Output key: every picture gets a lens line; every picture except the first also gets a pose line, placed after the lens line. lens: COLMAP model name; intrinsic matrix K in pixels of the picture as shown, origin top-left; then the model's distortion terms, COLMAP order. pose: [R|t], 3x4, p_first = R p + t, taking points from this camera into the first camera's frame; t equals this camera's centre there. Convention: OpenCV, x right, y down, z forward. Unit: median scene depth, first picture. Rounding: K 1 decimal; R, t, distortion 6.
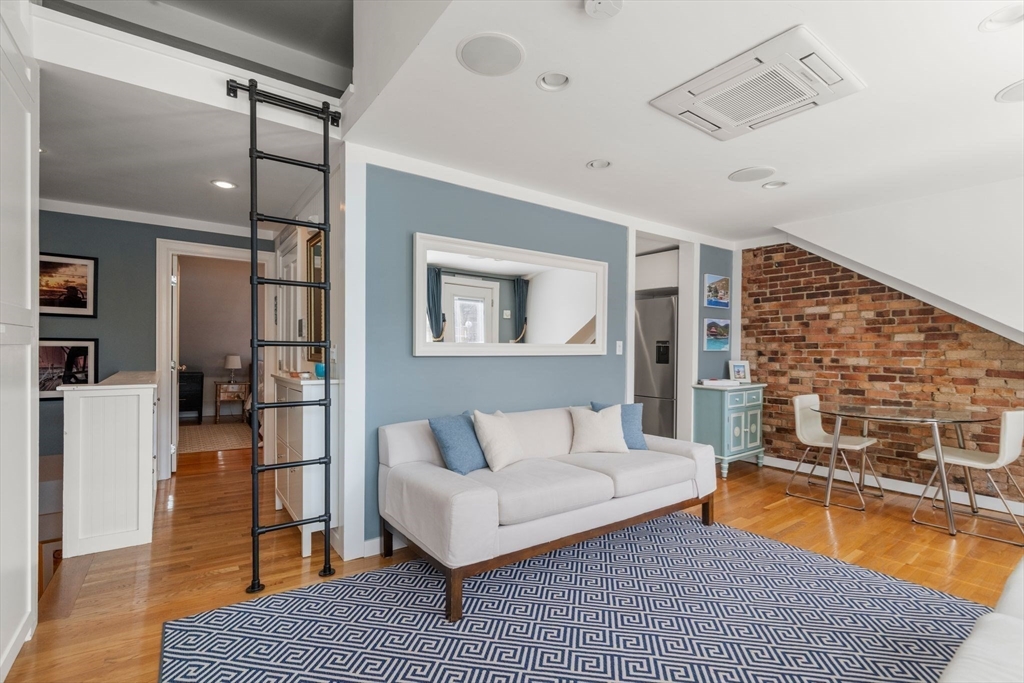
lens RADIAL K [[457.5, 0, 509.5], [0, 457.5, 349.2], [0, 0, 1]] dist [-0.001674, -0.000089]
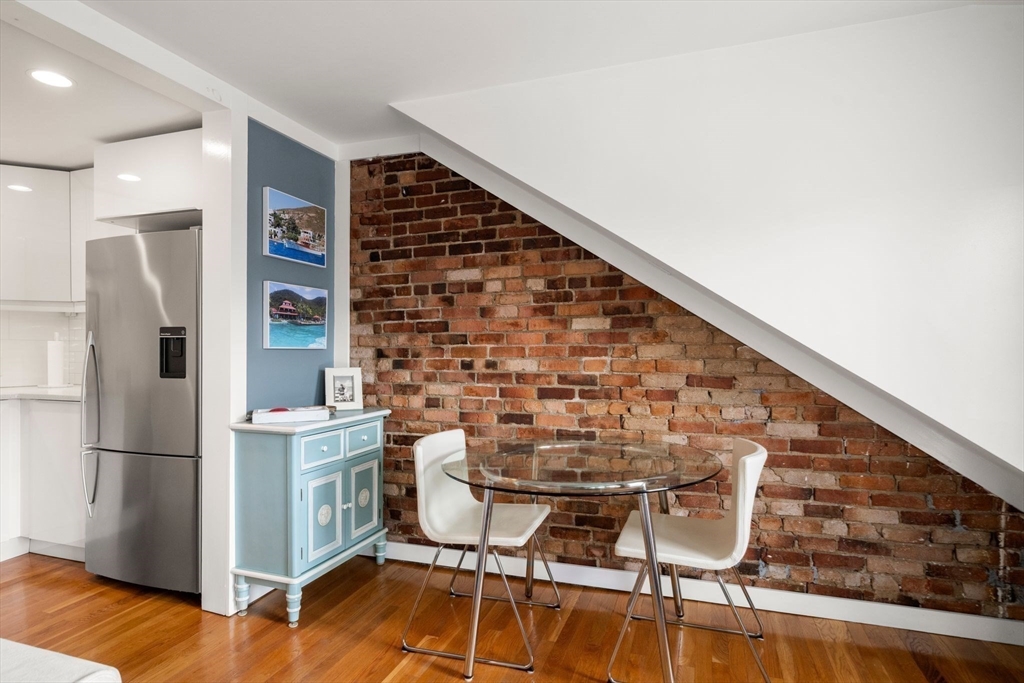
lens RADIAL K [[542.3, 0, 511.3], [0, 542.3, 347.4], [0, 0, 1]] dist [0.000120, 0.000090]
pose [[0.817288, -0.001922, 0.576227, 0.337078], [0.006744, 0.999958, -0.006230, 0.007600], [-0.576190, 0.008978, 0.817266, 0.425313]]
